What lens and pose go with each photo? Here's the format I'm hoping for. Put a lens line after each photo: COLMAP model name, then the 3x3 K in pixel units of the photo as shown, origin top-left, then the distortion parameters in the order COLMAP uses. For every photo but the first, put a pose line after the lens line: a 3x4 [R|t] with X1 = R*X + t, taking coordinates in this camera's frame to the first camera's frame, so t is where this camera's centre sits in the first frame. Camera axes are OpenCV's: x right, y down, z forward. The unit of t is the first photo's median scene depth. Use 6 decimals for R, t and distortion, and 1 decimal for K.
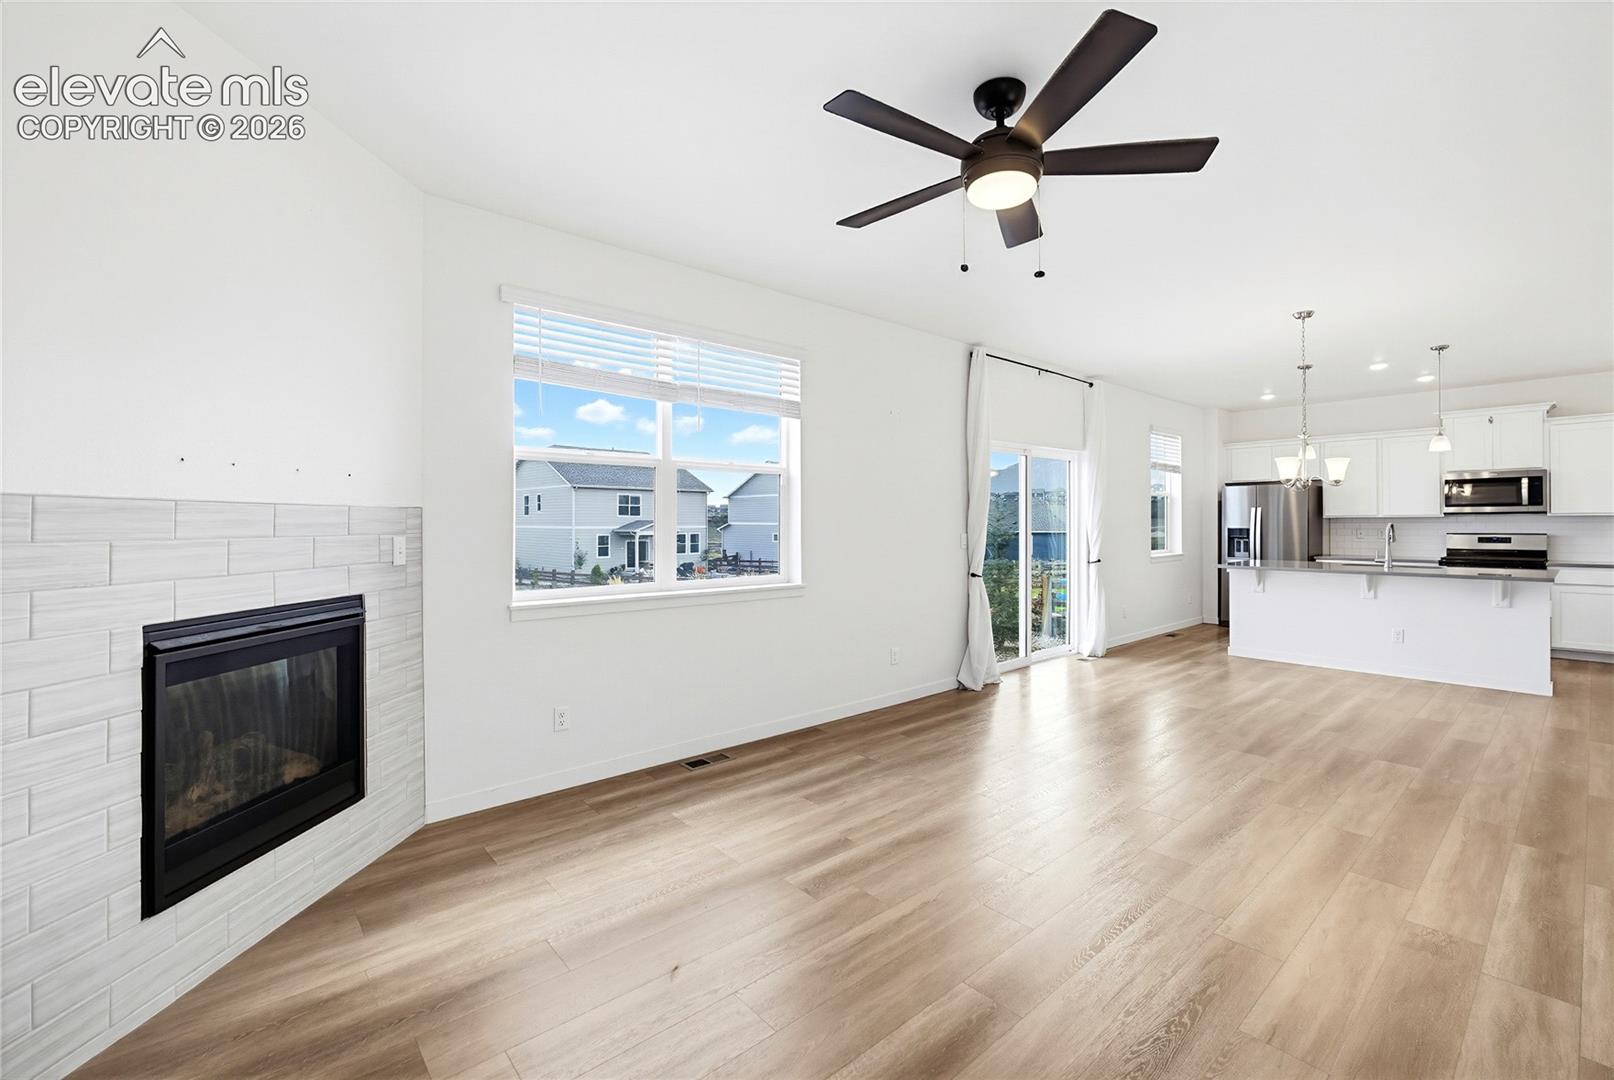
lens RADIAL K [[682.6, 0, 797.9], [0, 682.6, 519.4], [0, 0, 1]] dist [-0.002155, -0.000217]
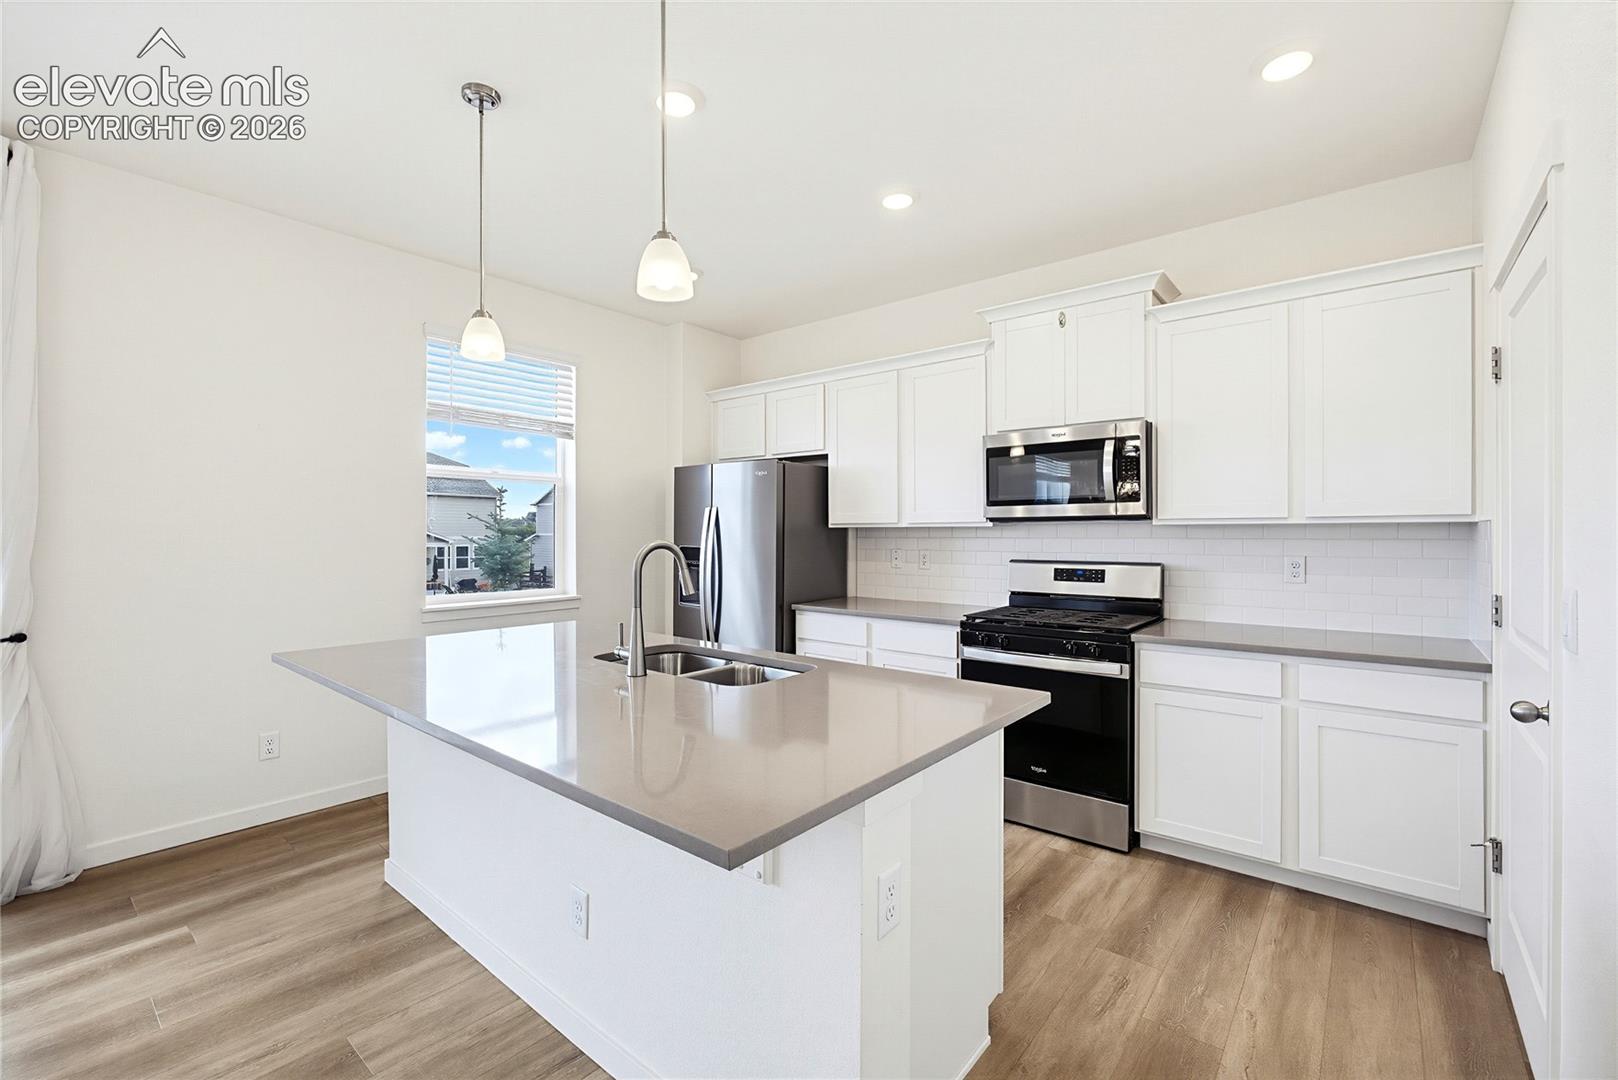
lens RADIAL K [[678.5, 0, 782.2], [0, 678.5, 536.7], [0, 0, 1]] dist [-0.000156, -0.000005]
pose [[0.989562, 0.005283, 0.144012, 0.736664], [-0.006461, 0.999949, 0.007718, 0.000584], [-0.143964, -0.008568, 0.989546, 0.547119]]
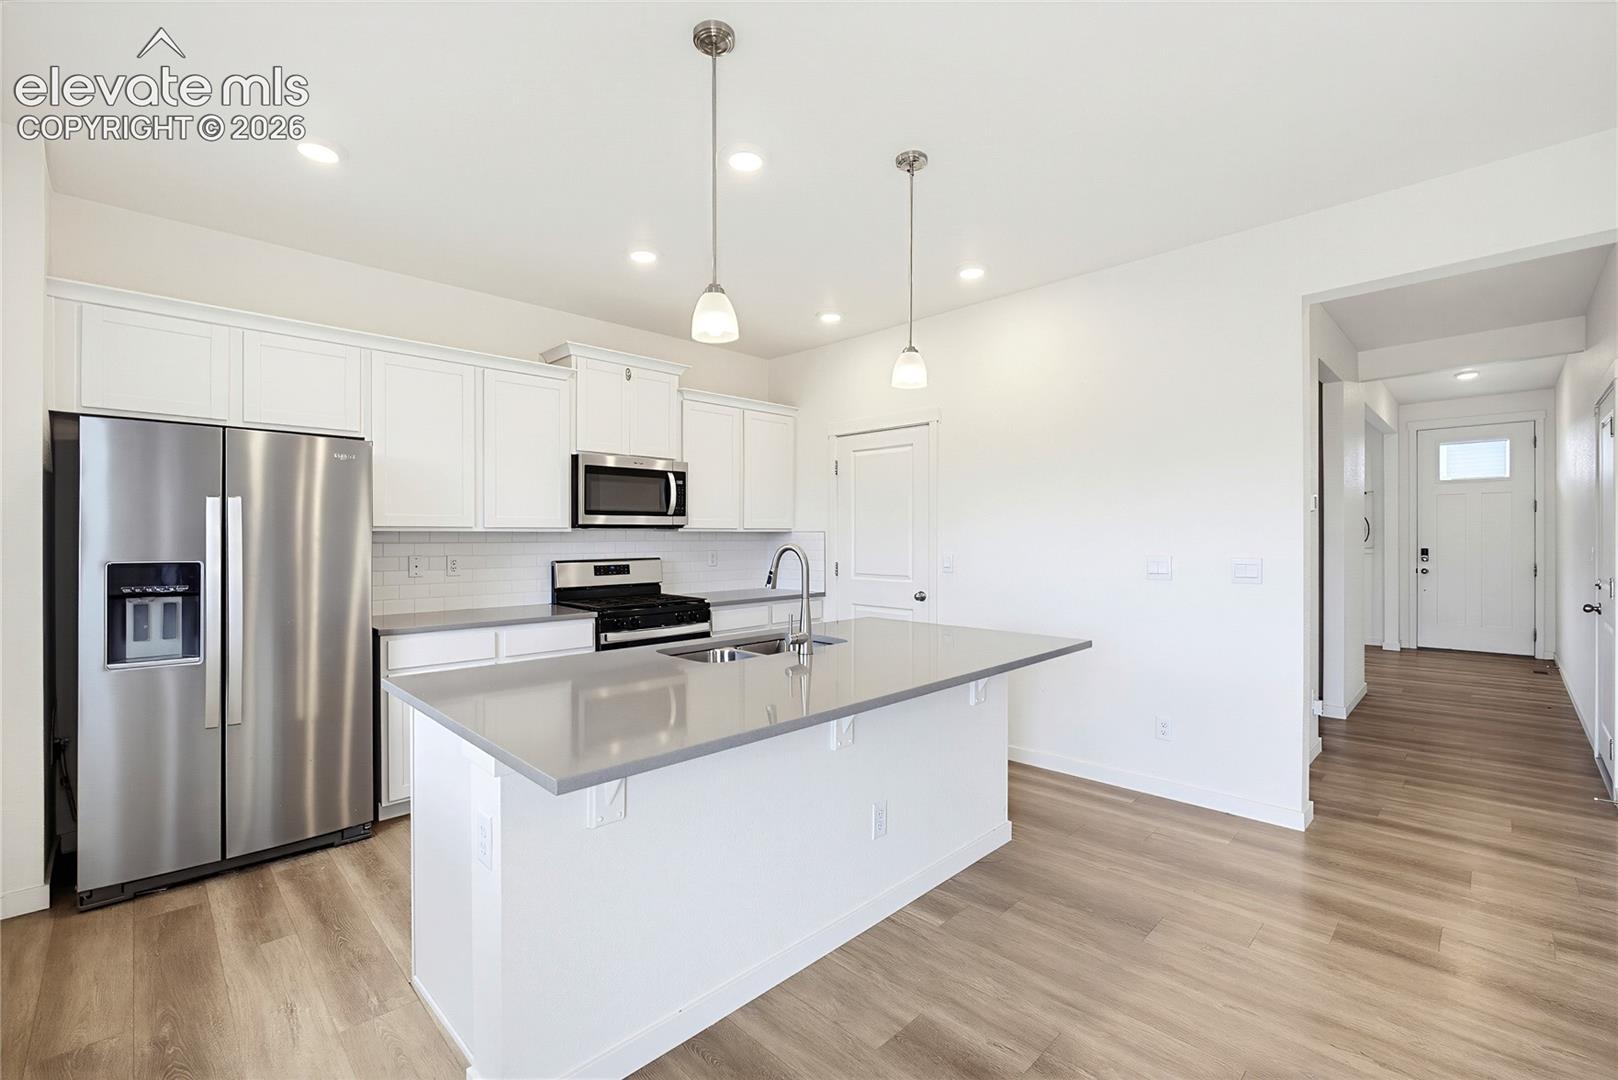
lens RADIAL K [[699.9, 0, 813.3], [0, 699.9, 526.7], [0, 0, 1]] dist [0.000627, 0.000200]
pose [[-0.086097, 0.024469, 0.995986, 0.362320], [-0.000542, 0.999697, -0.024607, 0.006189], [-0.996287, -0.002658, -0.086058, 0.860980]]
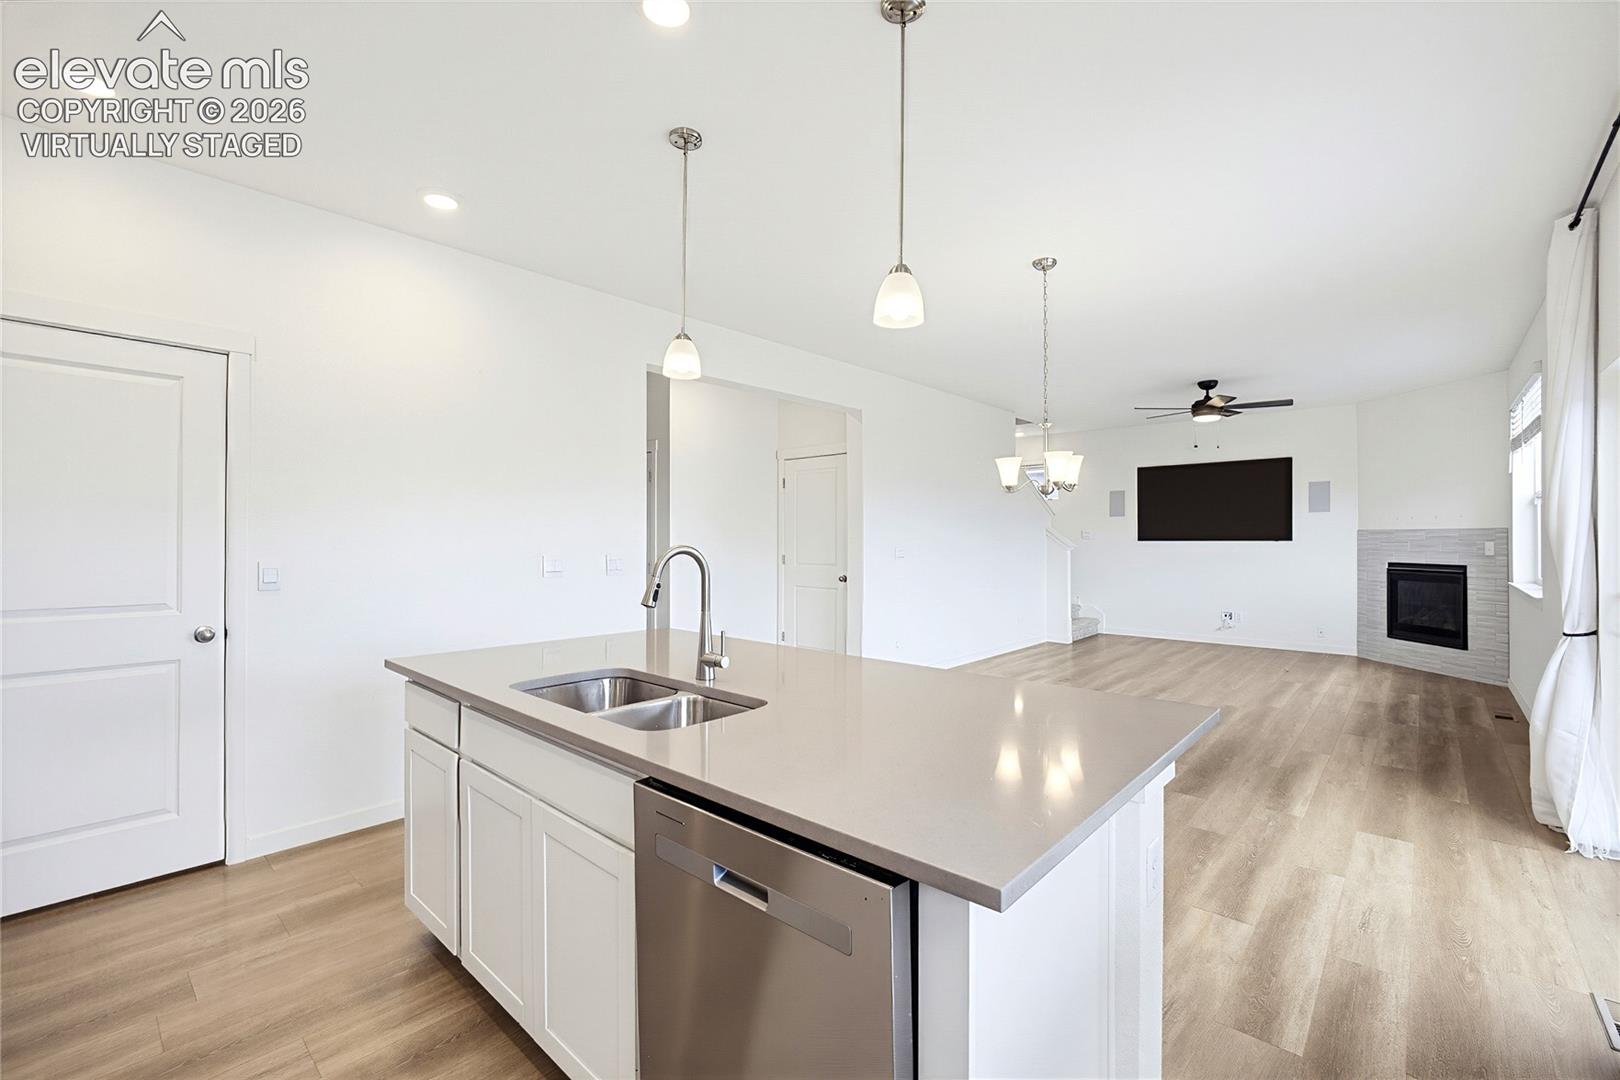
lens RADIAL K [[700.8, 0, 814.3], [0, 700.8, 526.7], [0, 0, 1]] dist [0.000627, 0.000200]
pose [[-0.989417, 0.005699, -0.144990, 0.720191], [0.009579, 0.999614, -0.026076, 0.005583], [0.144785, -0.027189, -0.989089, 1.125350]]
